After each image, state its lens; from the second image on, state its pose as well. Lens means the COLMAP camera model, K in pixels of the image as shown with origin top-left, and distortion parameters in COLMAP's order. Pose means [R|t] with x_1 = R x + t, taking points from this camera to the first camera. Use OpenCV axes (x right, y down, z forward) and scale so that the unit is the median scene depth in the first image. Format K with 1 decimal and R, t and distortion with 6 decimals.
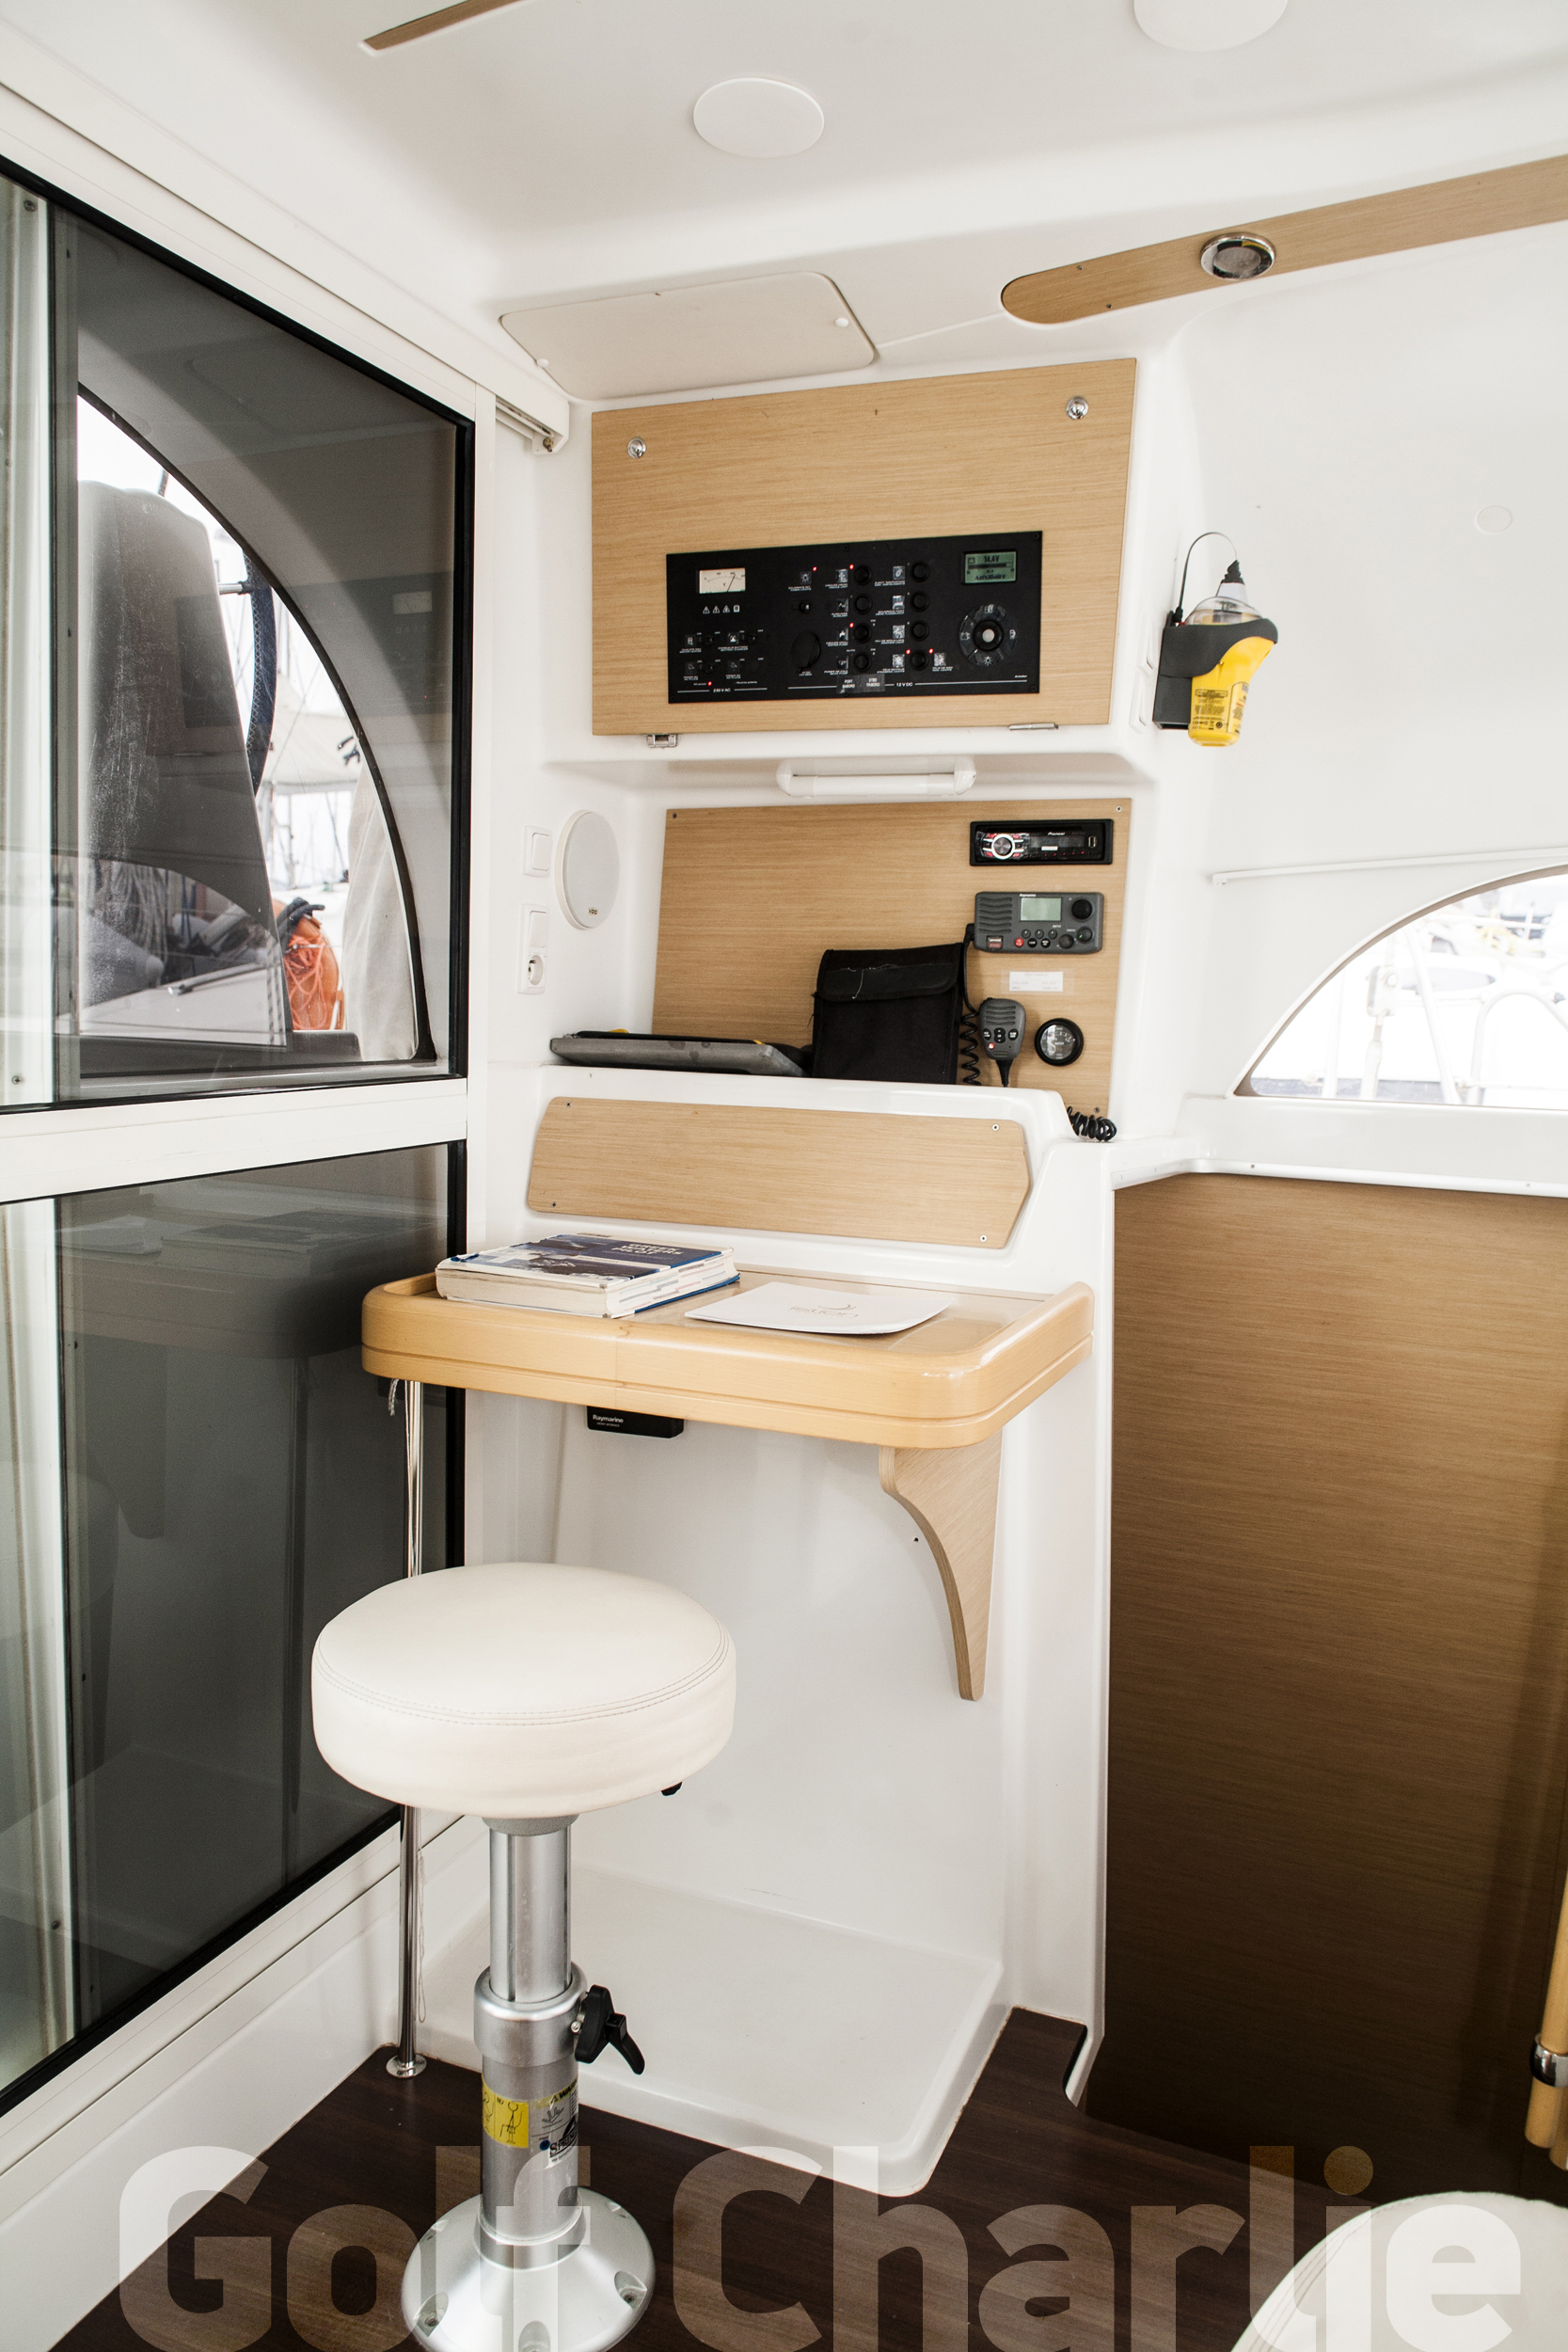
lens RADIAL K [[1735.1, 0, 789.7], [0, 1735.1, 1179.7], [0, 0, 1]] dist [-0.064554, 0.000979]
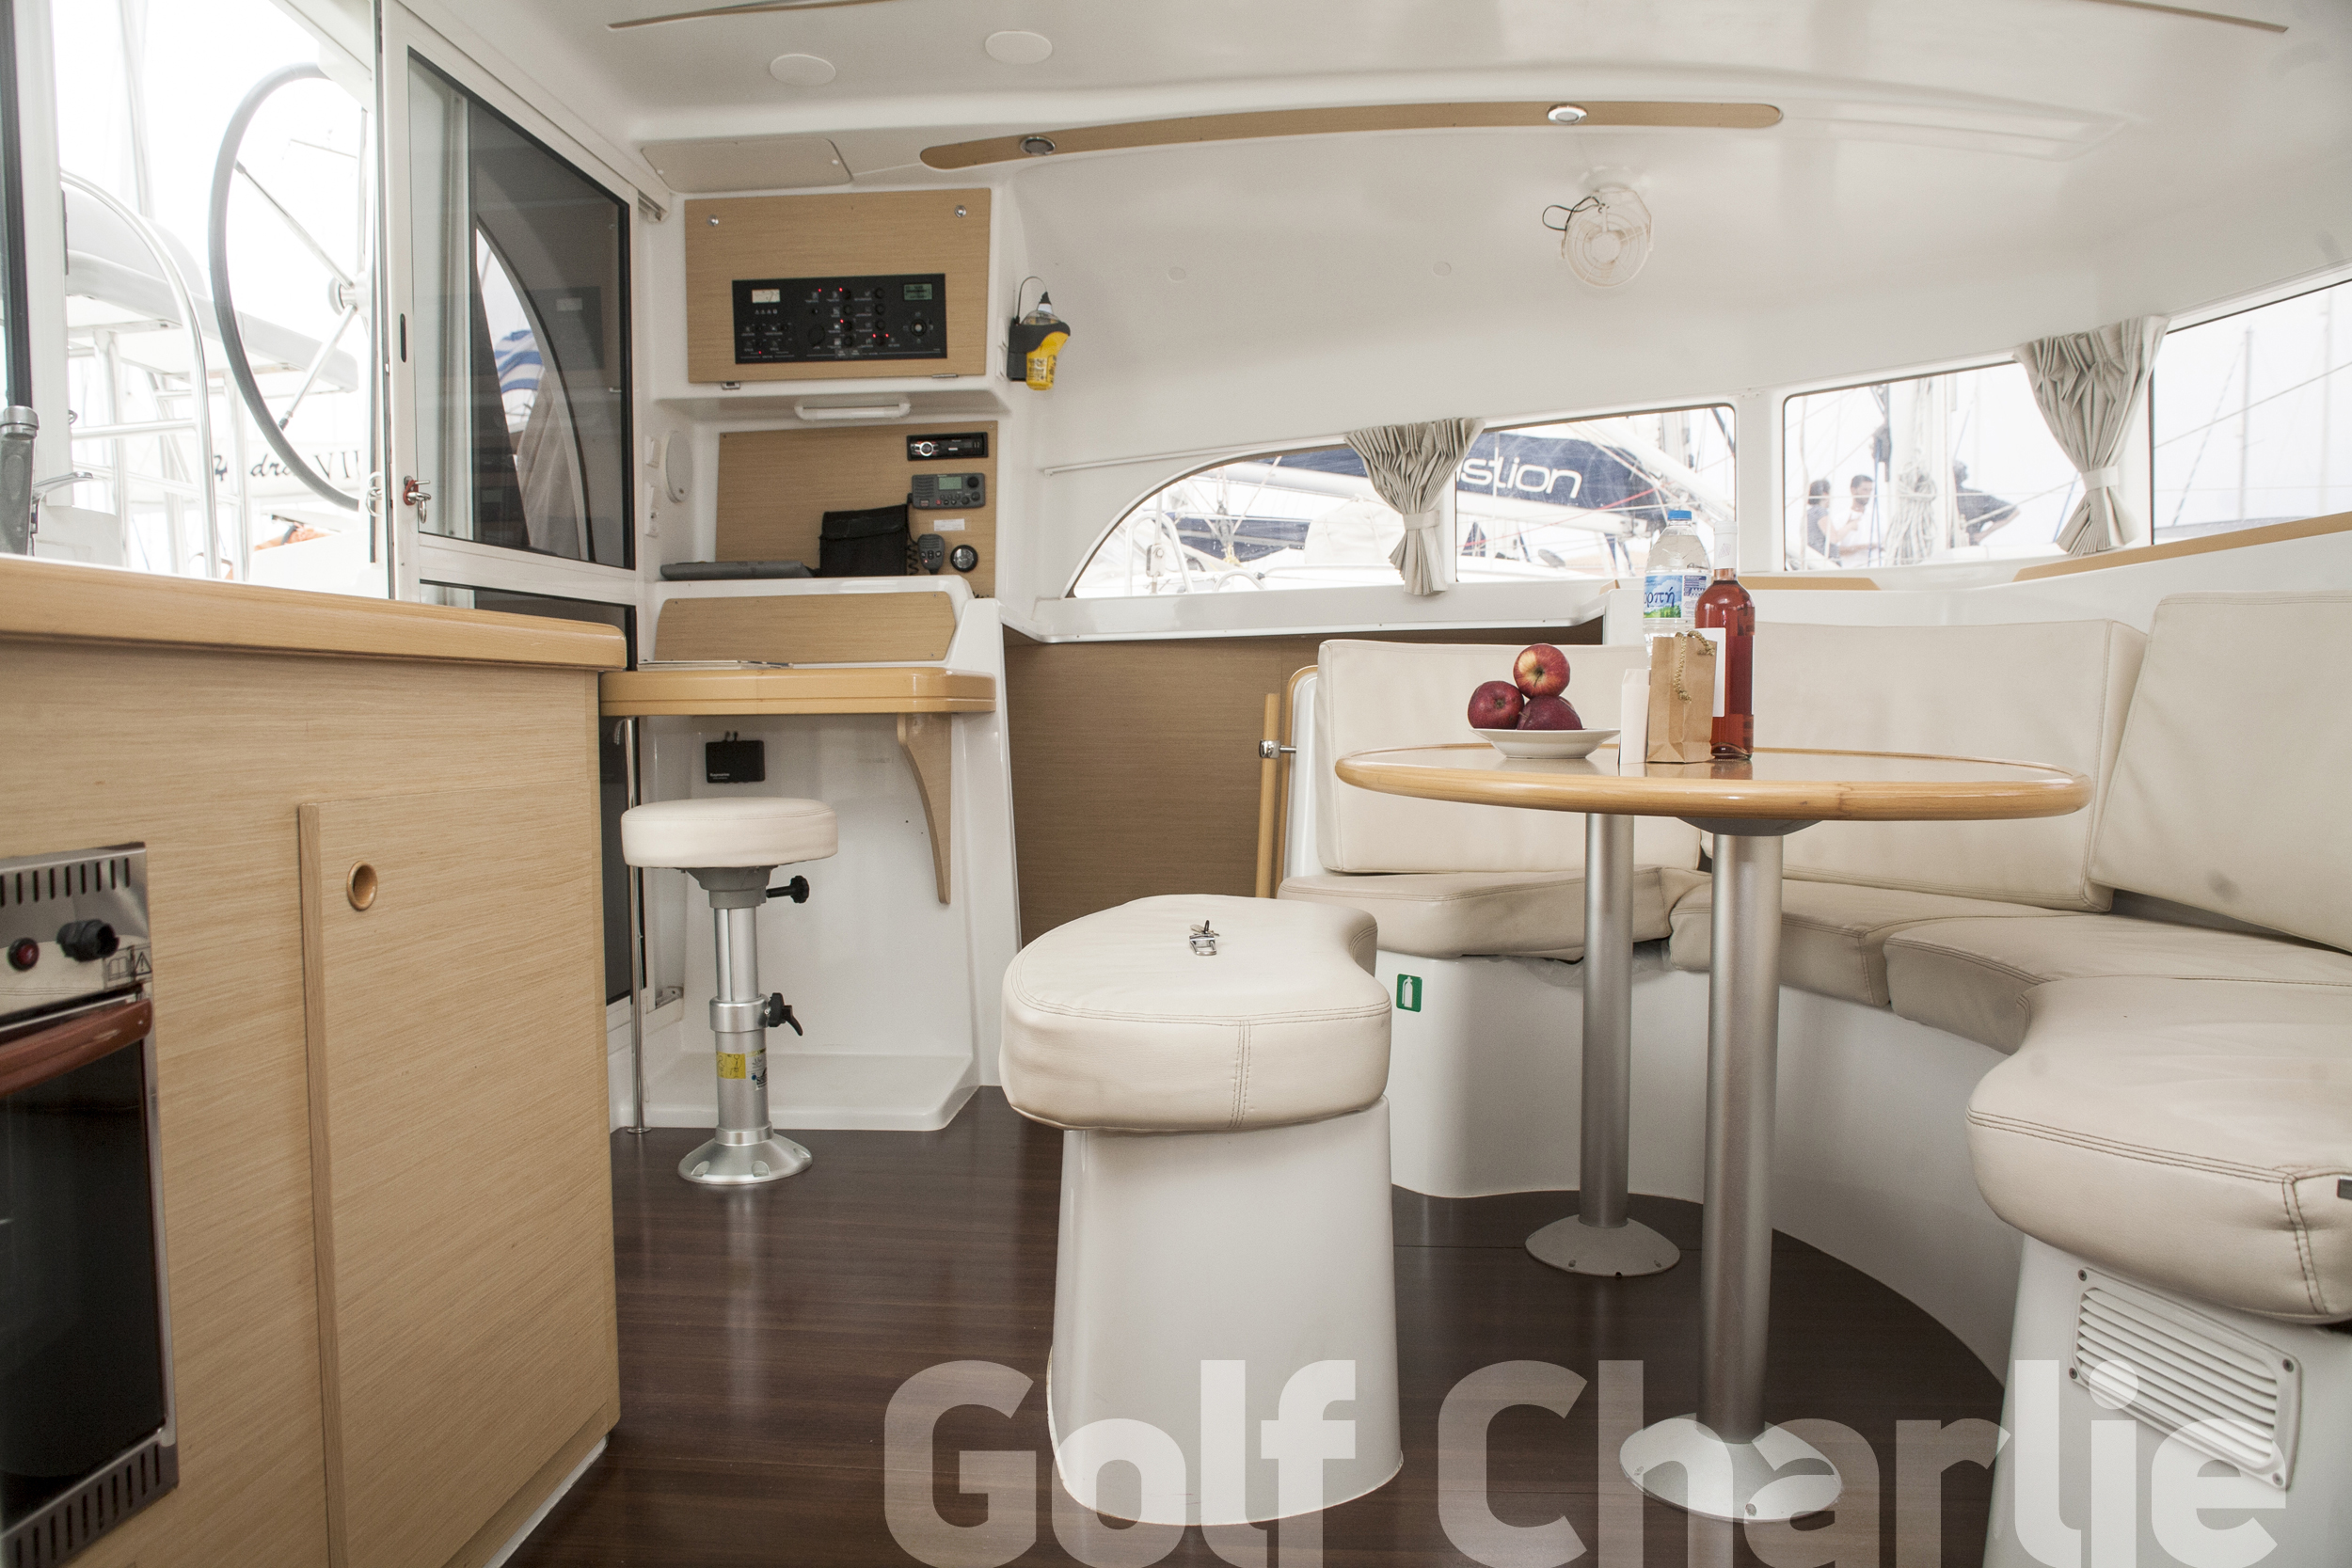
lens RADIAL K [[1598.2, 0, 1170.4], [0, 1598.2, 777.9], [0, 0, 1]] dist [-0.080676, 0.034940]
pose [[0.952763, -0.056913, 0.298335, -0.153816], [0.071212, 0.996765, -0.037270, 0.237780], [-0.295248, 0.056754, 0.953733, -0.648056]]
